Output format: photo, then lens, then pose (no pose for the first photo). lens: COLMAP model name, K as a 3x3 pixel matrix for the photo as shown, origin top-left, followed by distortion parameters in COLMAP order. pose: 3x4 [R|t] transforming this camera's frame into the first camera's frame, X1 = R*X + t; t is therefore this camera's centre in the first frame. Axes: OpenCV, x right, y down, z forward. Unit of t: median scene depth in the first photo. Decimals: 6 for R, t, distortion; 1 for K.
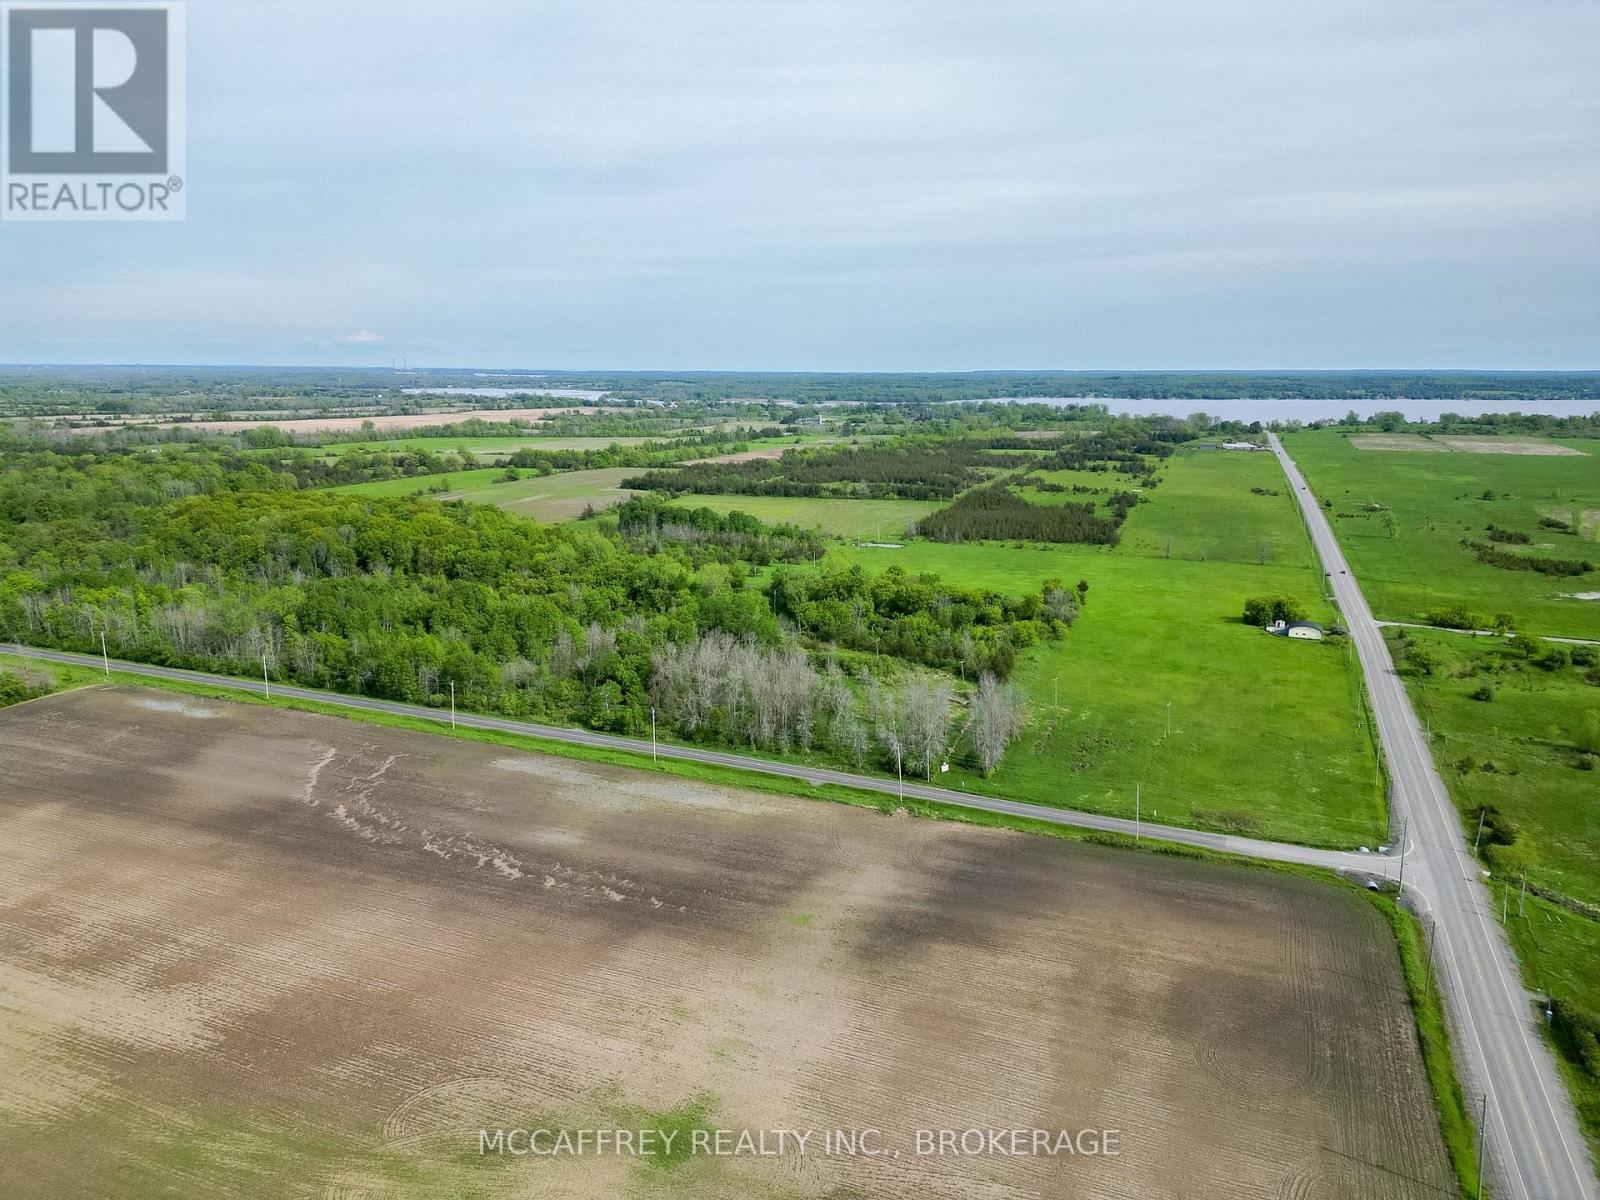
lens RADIAL K [[1118.1, 0, 785.6], [0, 1118.1, 606.9], [0, 0, 1]] dist [0.066957, -0.052004]
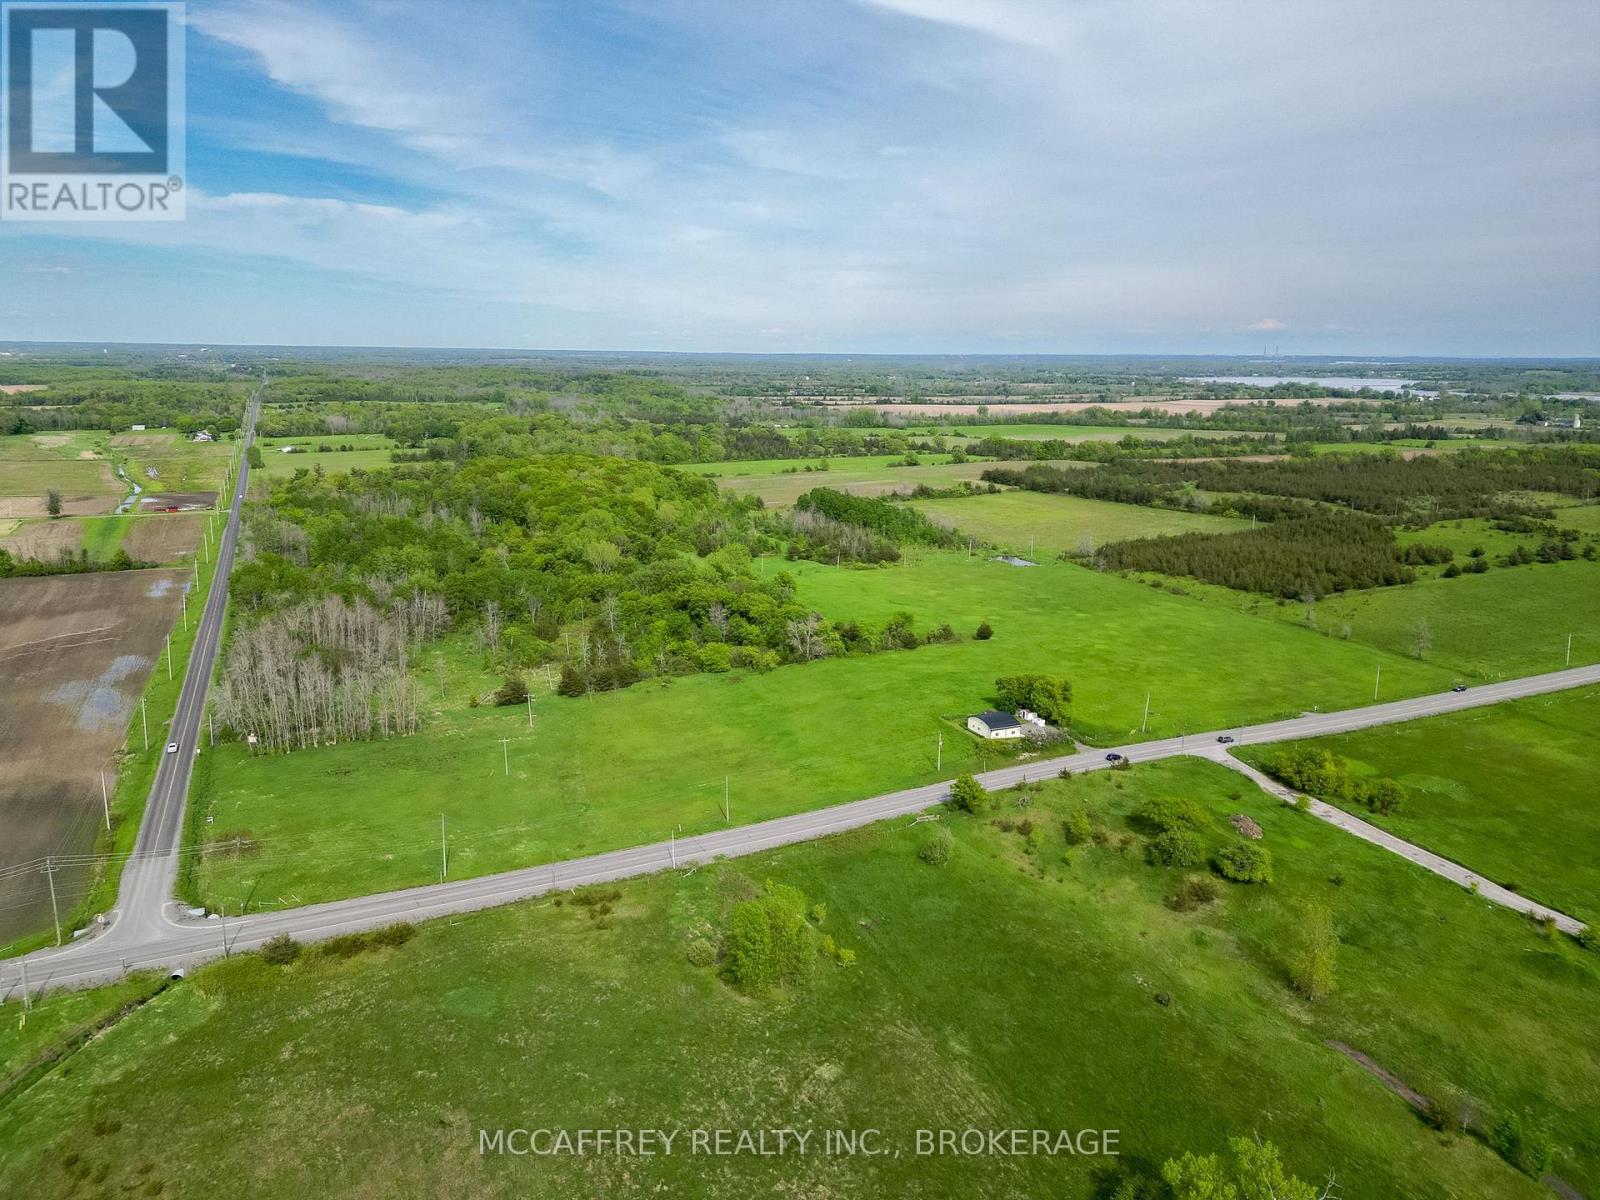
lens RADIAL K [[1118.1, 0, 804.5], [0, 1118.1, 611.5], [0, 0, 1]] dist [0.066957, -0.052004]
pose [[0.730408, 0.154445, -0.665320, 0.419920], [-0.145585, 0.986918, 0.069271, -0.042137], [0.667315, 0.046265, 0.743337, 0.207174]]
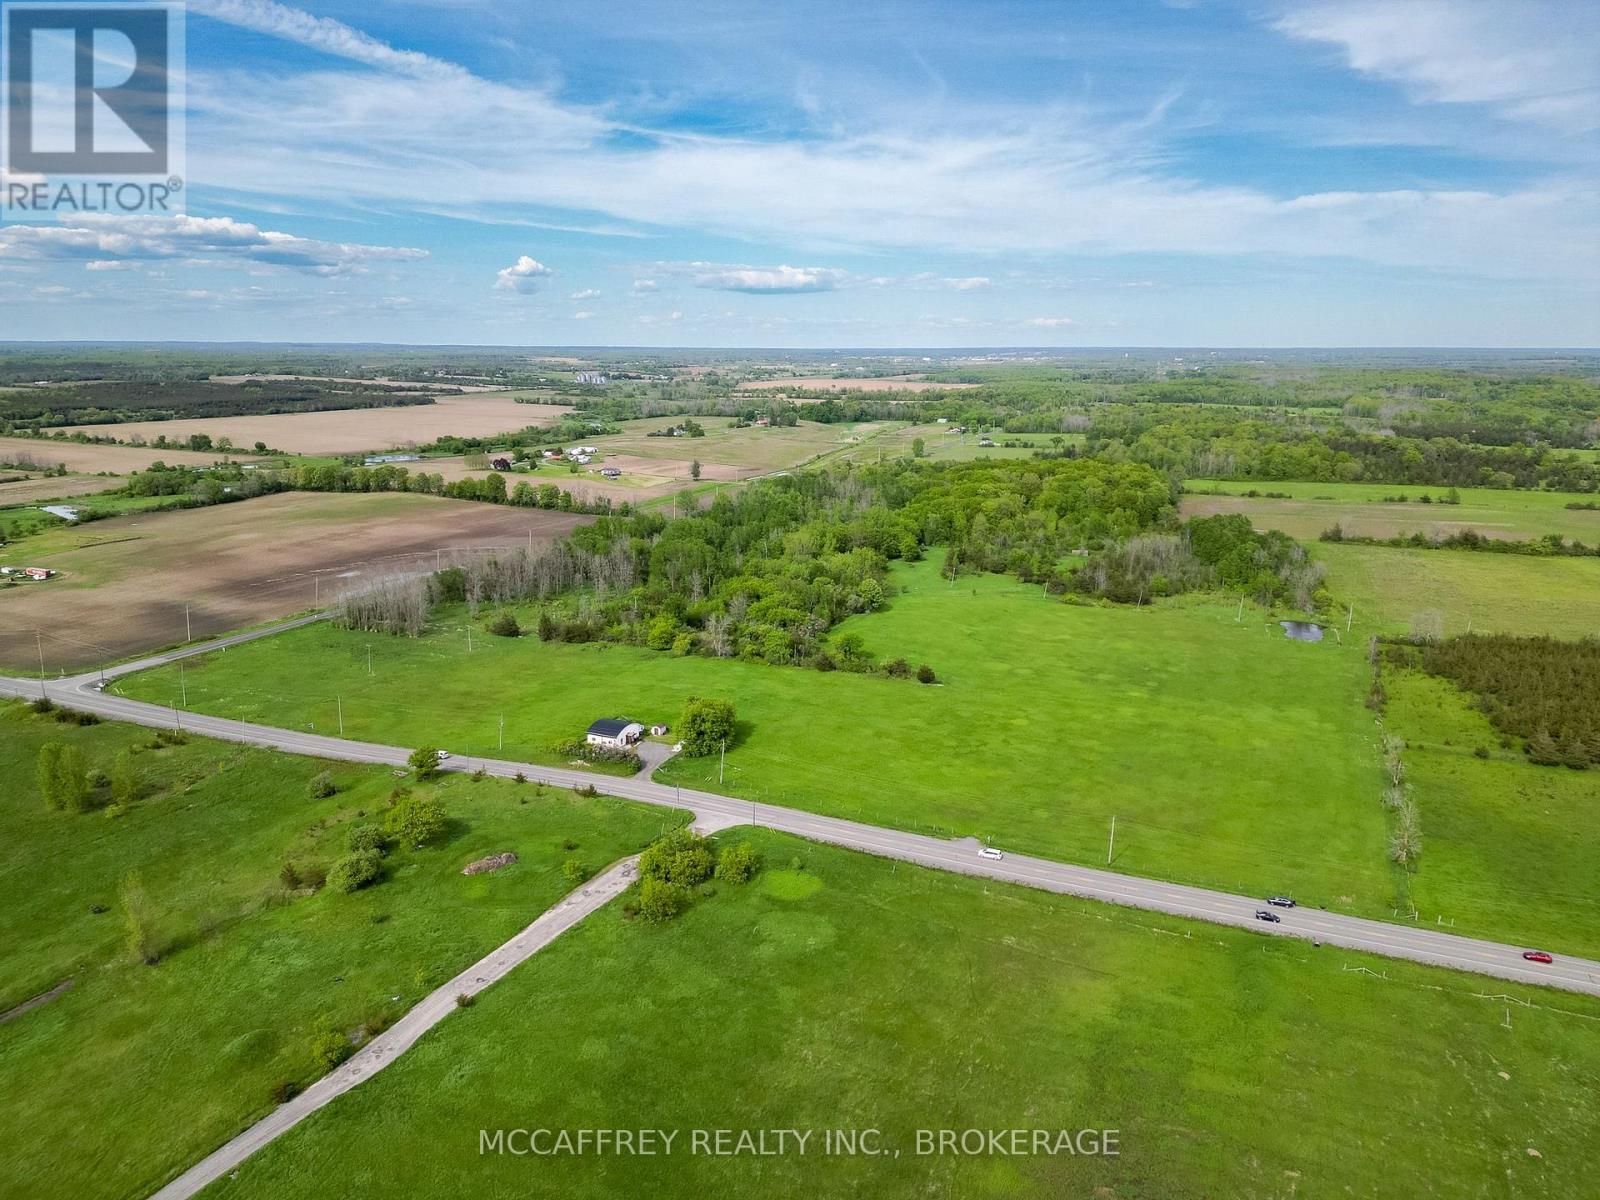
lens RADIAL K [[1155.9, 0, 796.1], [0, 1155.9, 638.2], [0, 0, 1]] dist [0.062254, -0.044603]
pose [[-0.050860, 0.237512, -0.970052, 0.570054], [-0.214494, 0.946045, 0.242880, -0.117849], [0.975400, 0.220424, 0.002829, 0.571611]]
